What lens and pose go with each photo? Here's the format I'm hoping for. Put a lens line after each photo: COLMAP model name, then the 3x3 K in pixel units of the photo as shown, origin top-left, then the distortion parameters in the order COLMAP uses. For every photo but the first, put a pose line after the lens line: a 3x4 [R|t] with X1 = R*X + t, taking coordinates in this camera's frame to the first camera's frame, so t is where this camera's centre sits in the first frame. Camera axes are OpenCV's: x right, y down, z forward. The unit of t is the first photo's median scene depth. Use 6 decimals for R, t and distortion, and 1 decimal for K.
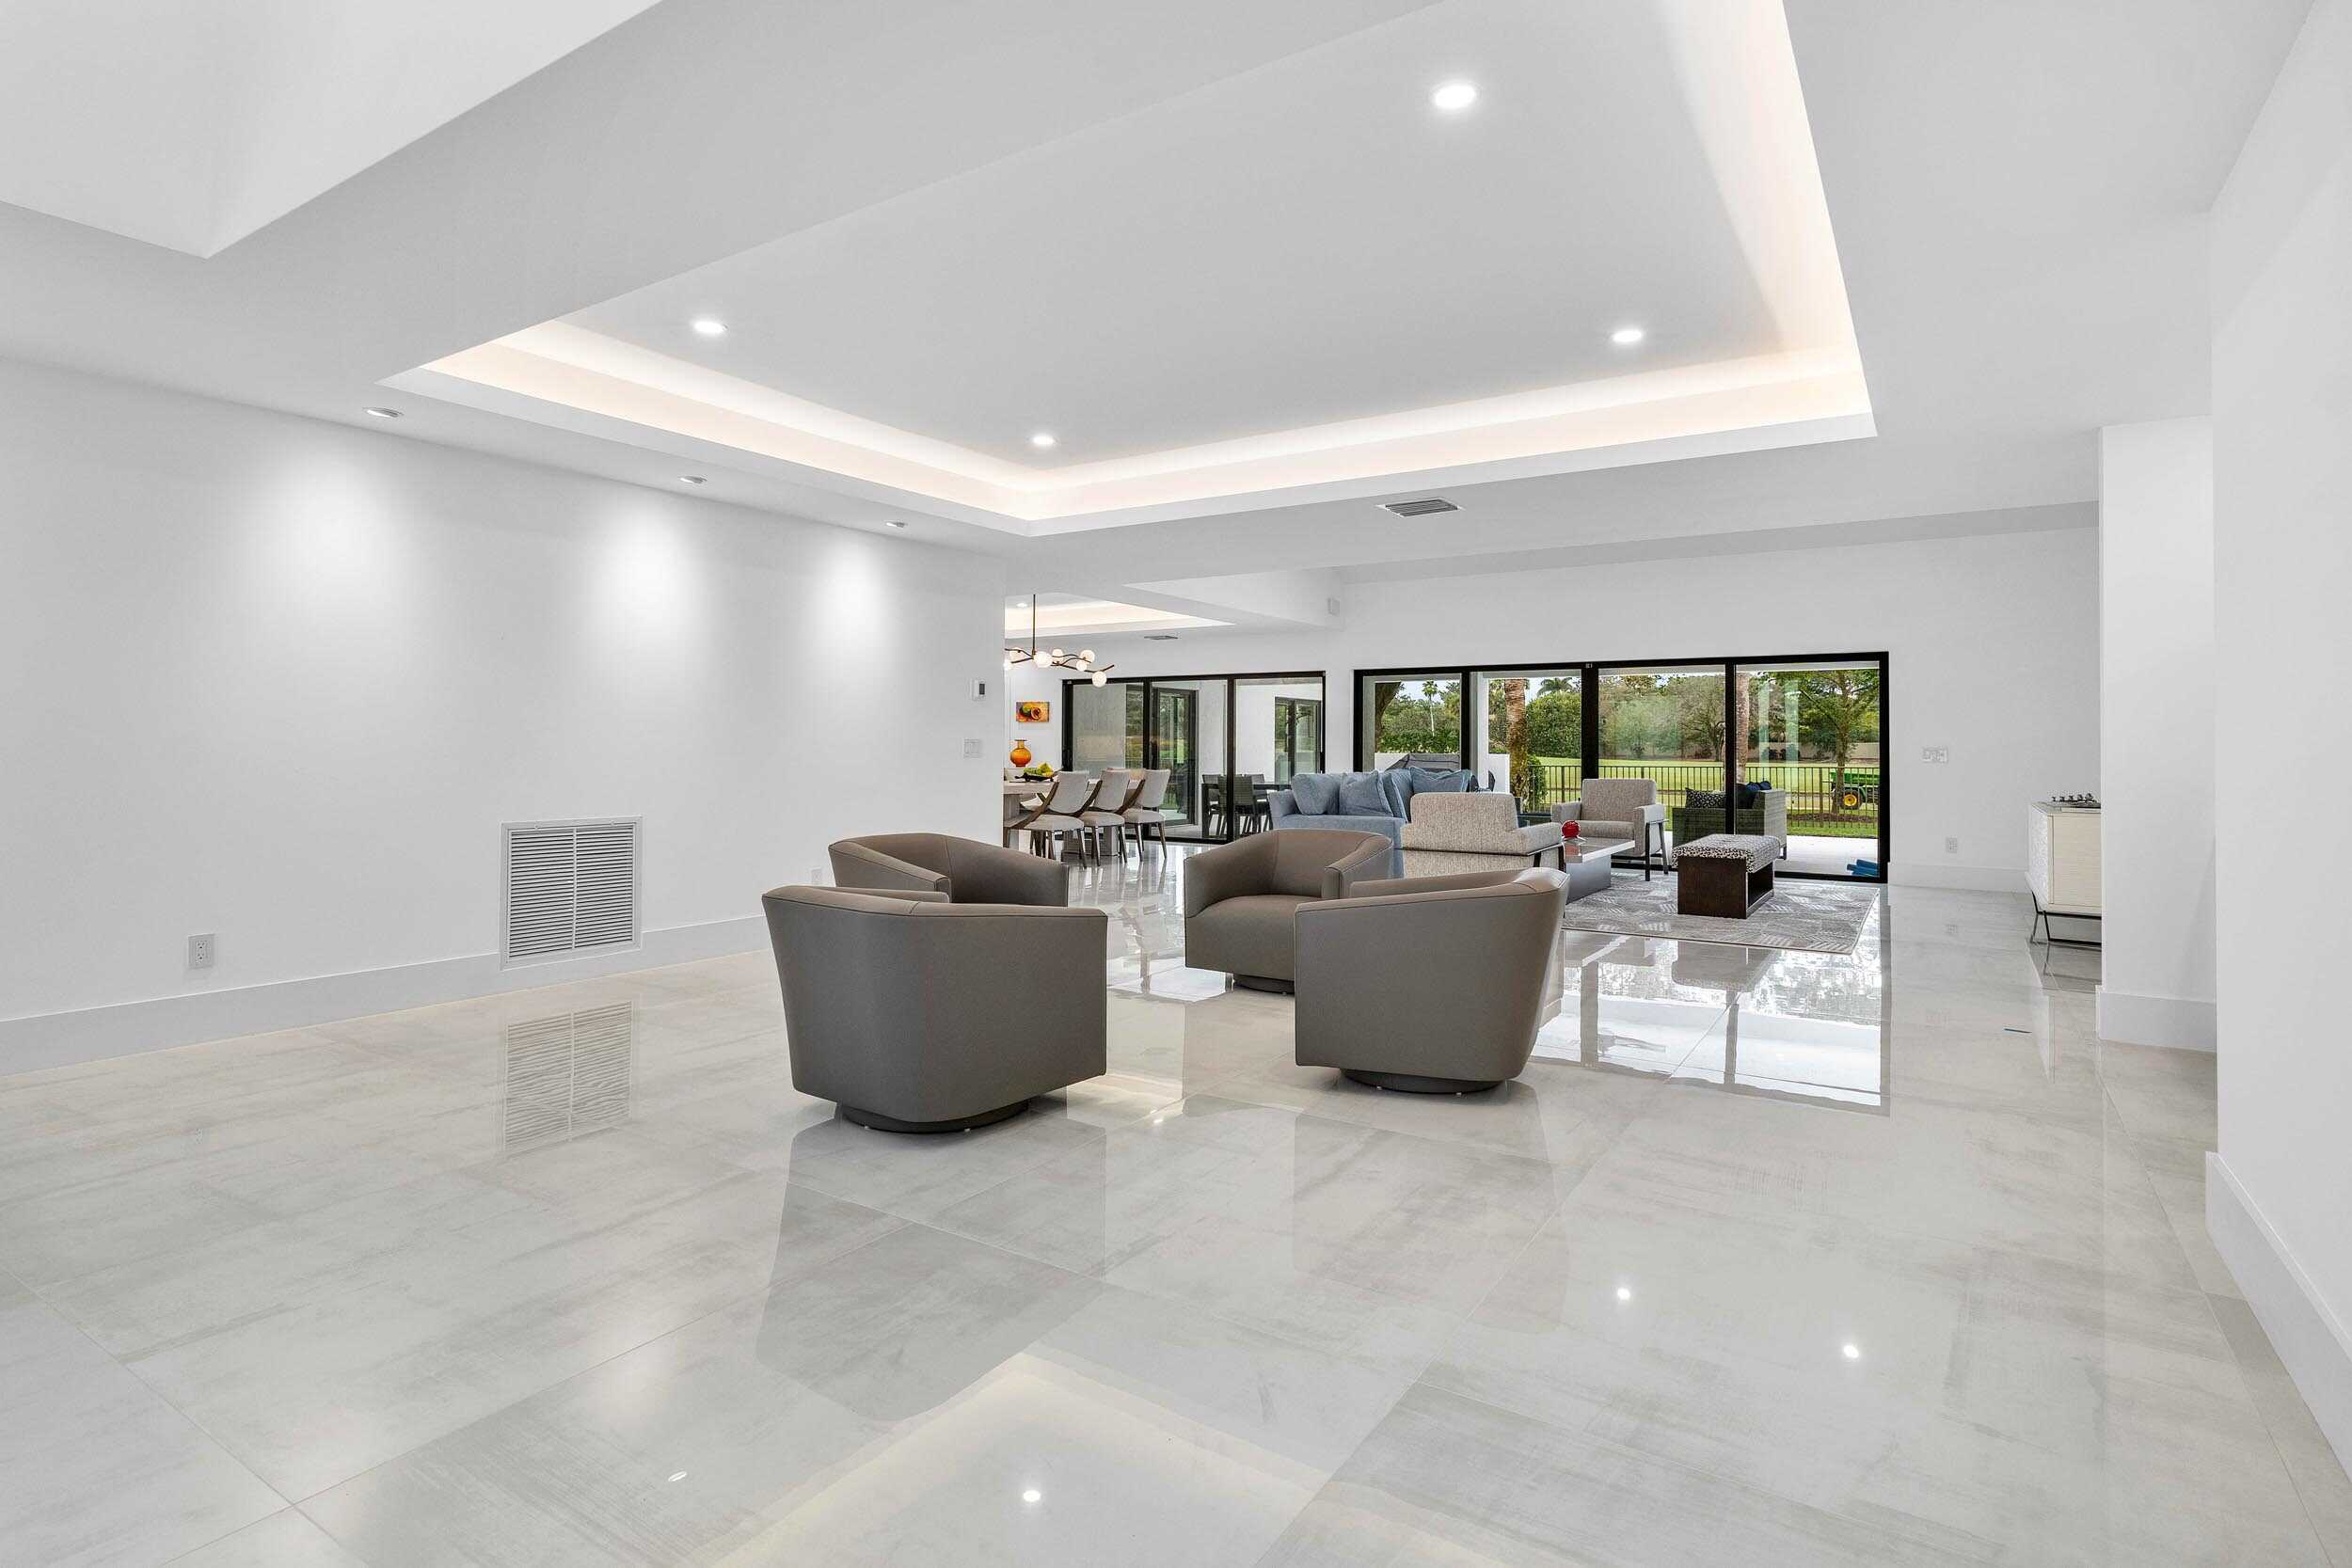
lens RADIAL K [[1145.2, 0, 1173.1], [0, 1145.2, 736.5], [0, 0, 1]] dist [0.001387, 0.000082]
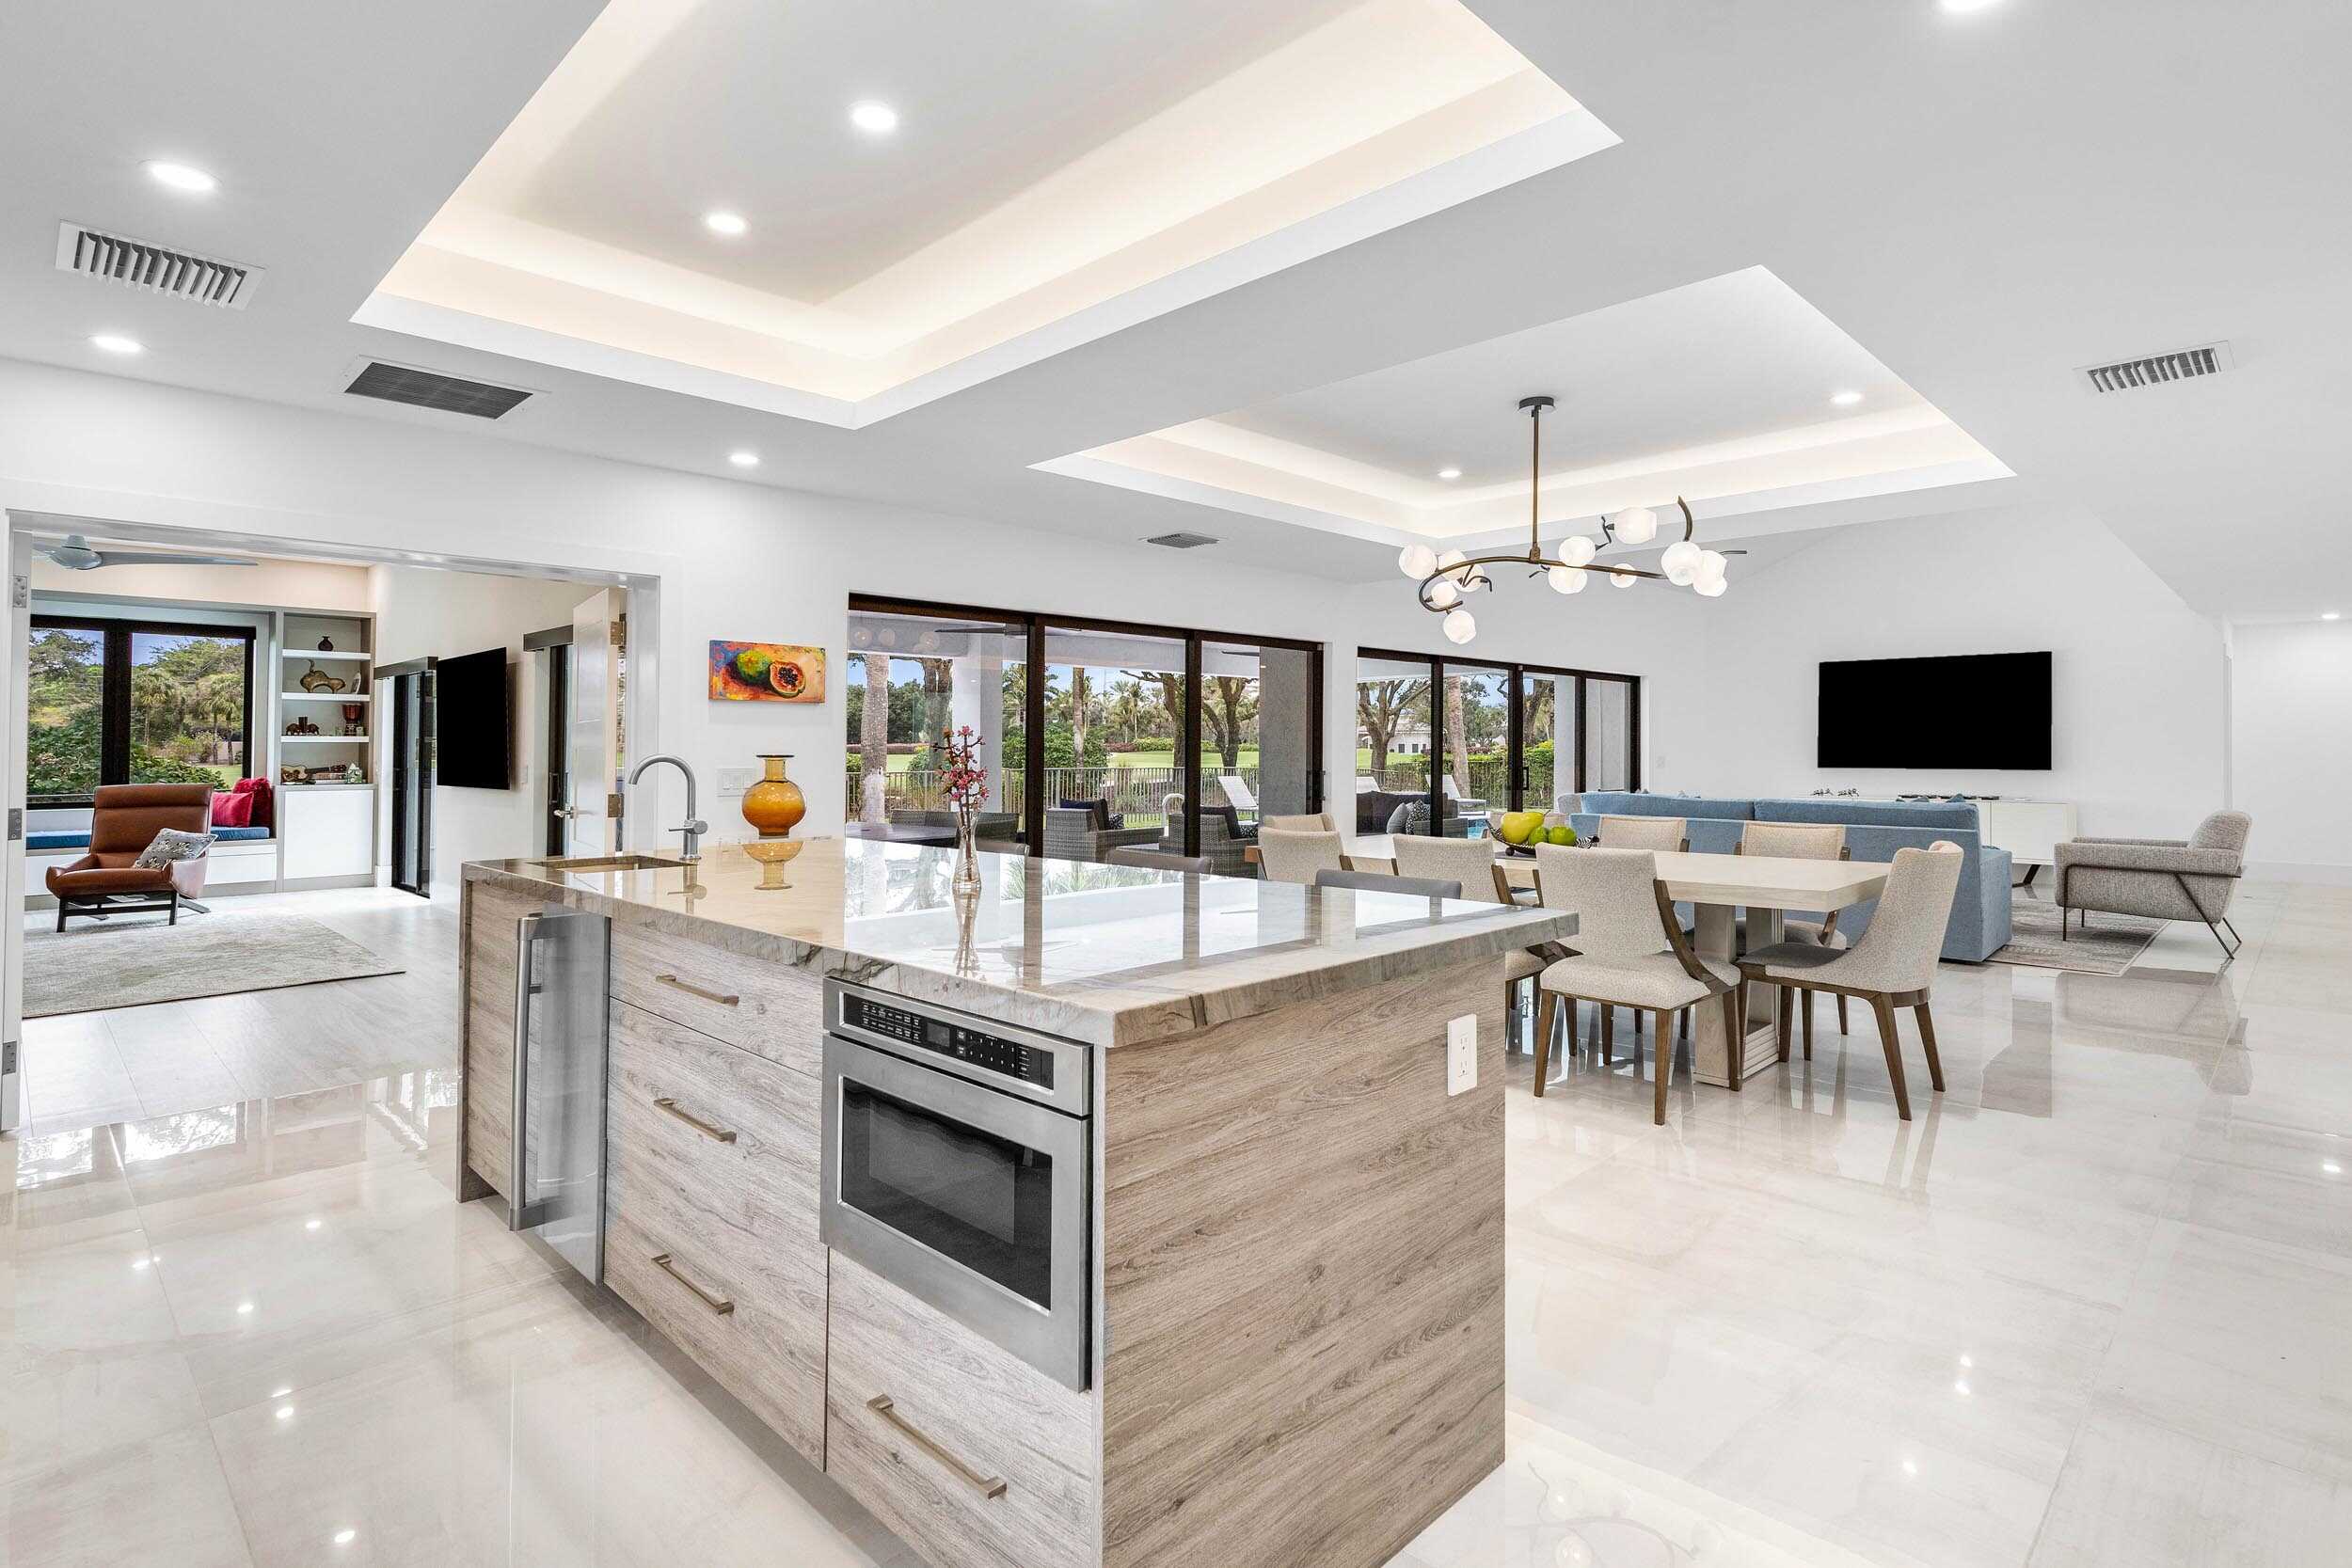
lens RADIAL K [[1158.0, 0, 1181.3], [0, 1158.0, 750.9], [0, 0, 1]] dist [0.000553, -0.000038]
pose [[0.170549, -0.008454, 0.985313, -0.541643], [-0.009894, 0.999898, 0.010292, -0.003638], [-0.985300, -0.011504, 0.170448, 0.999872]]
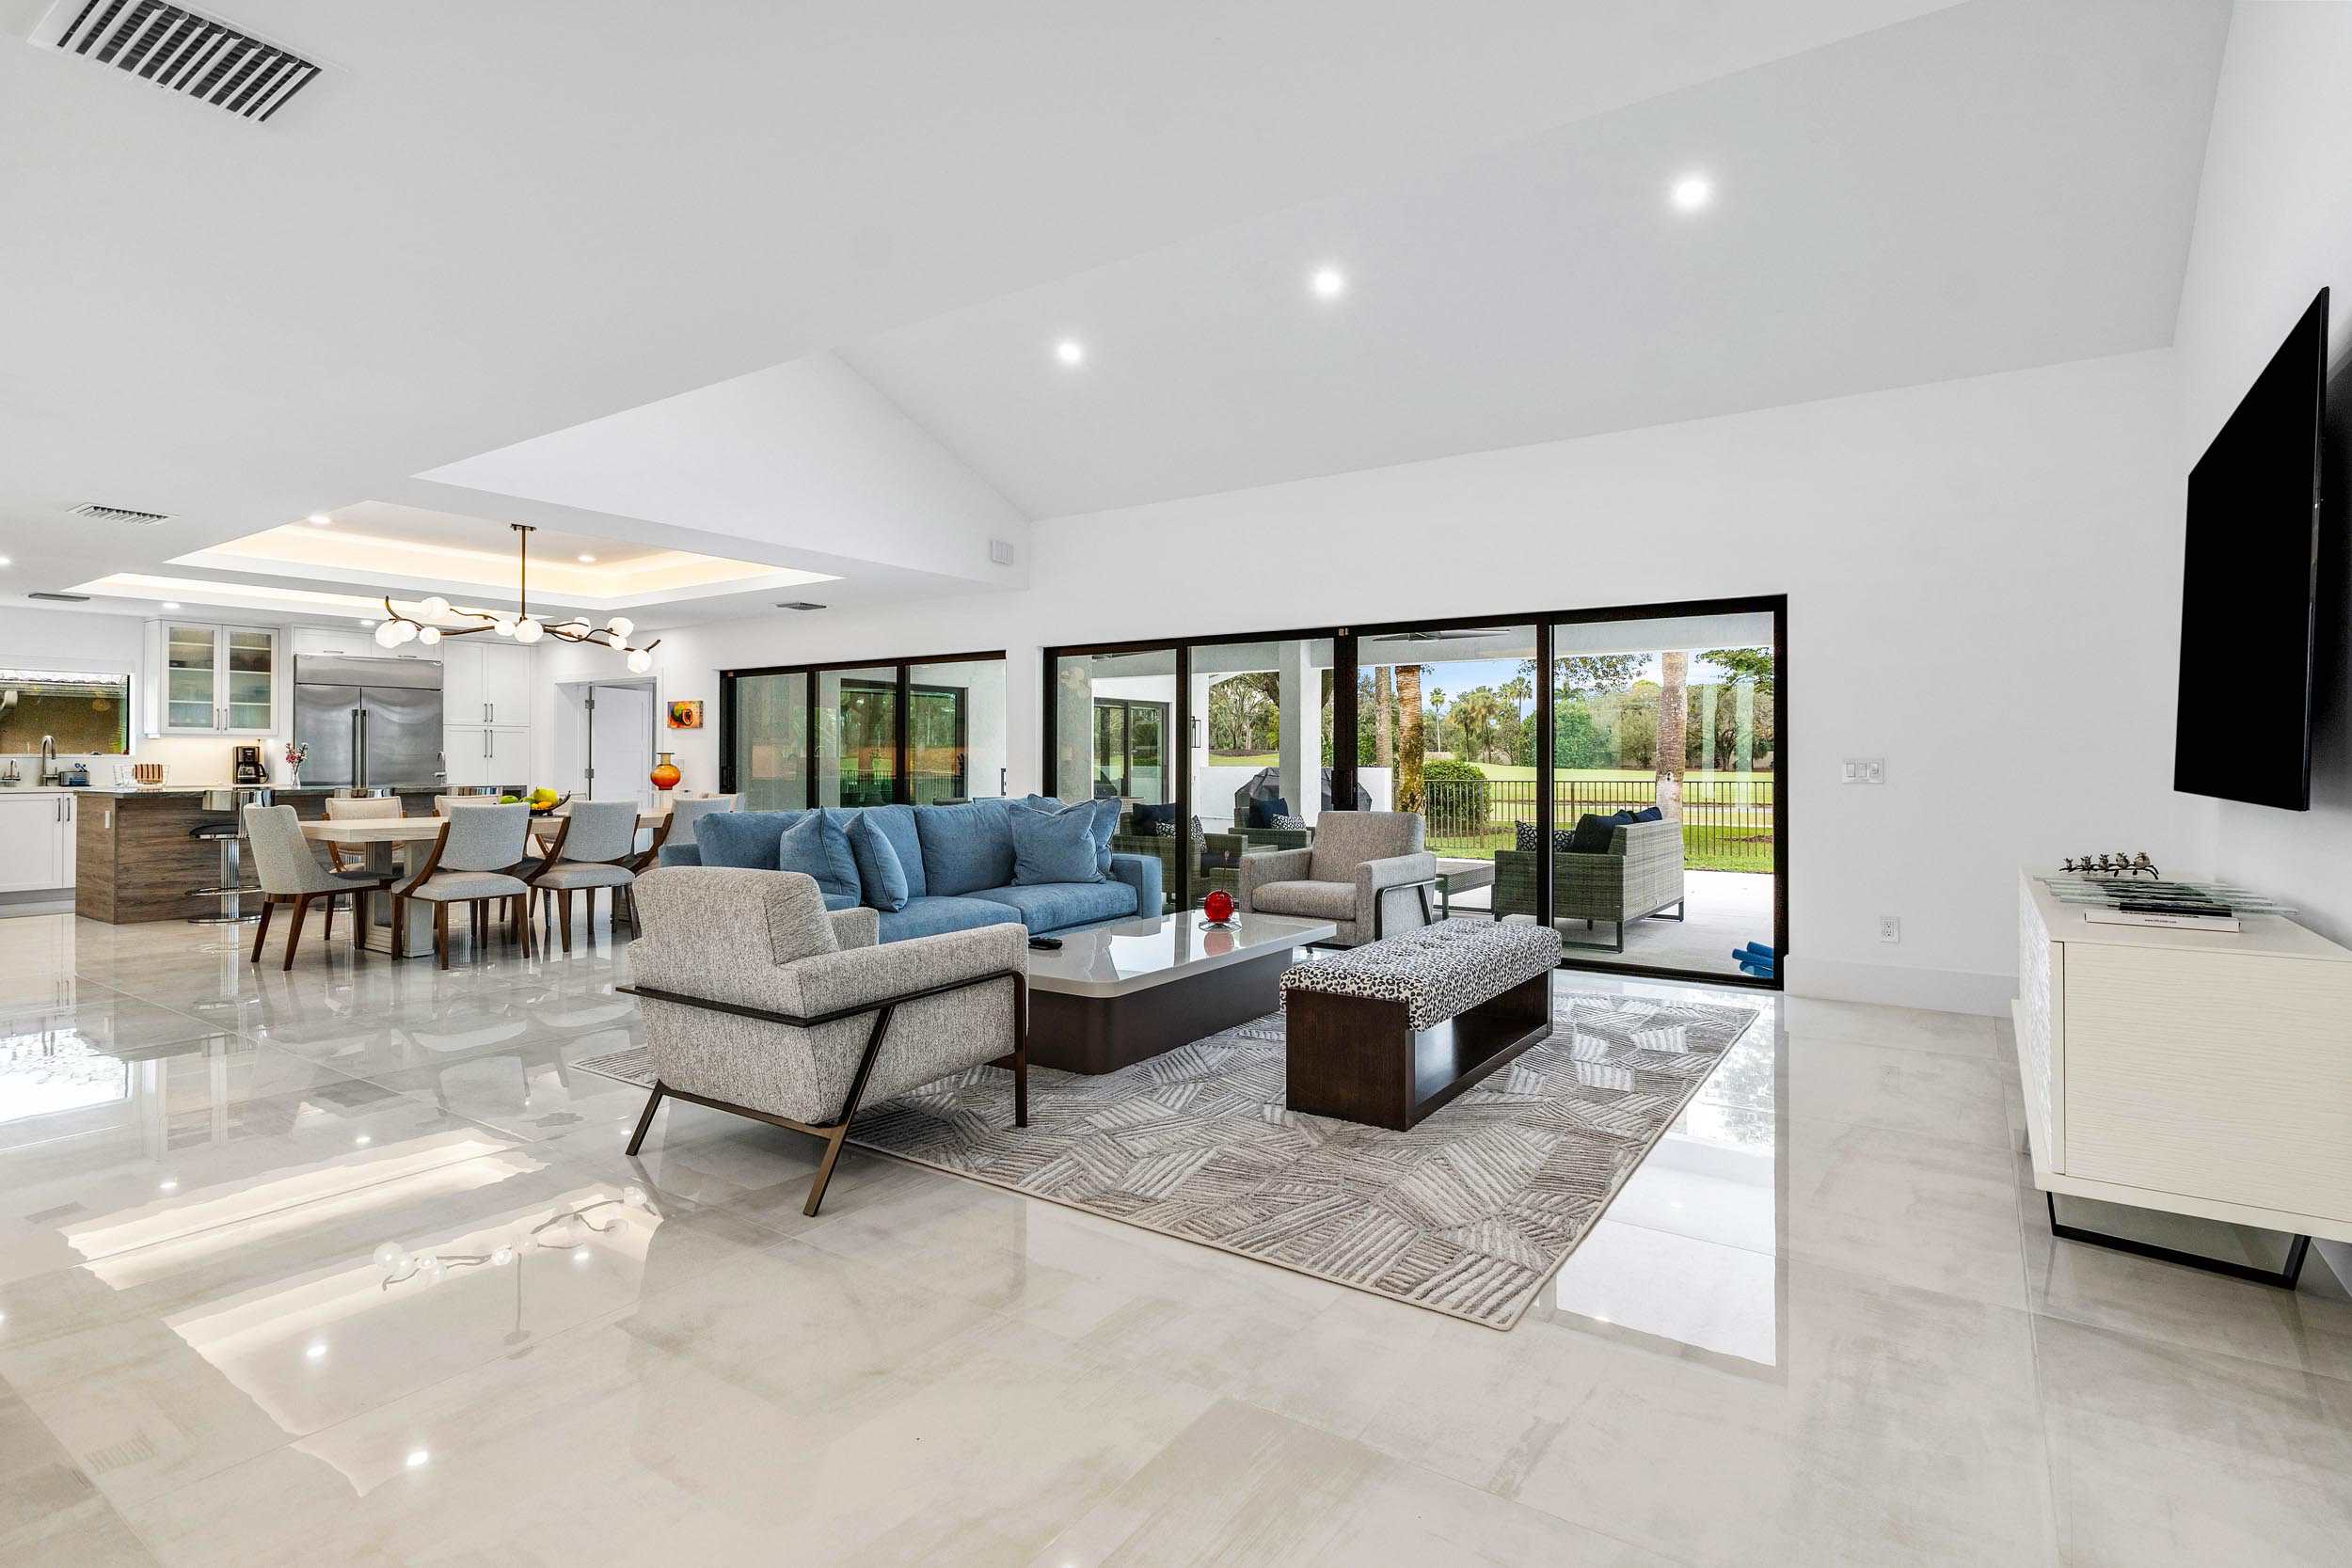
lens RADIAL K [[1158.0, 0, 1181.3], [0, 1158.0, 750.9], [0, 0, 1]] dist [0.000553, -0.000038]
pose [[0.999985, -0.005477, 0.000447, 0.239405], [0.005476, 0.999982, 0.002356, 0.002027], [-0.000460, -0.002354, 0.999997, 0.311319]]
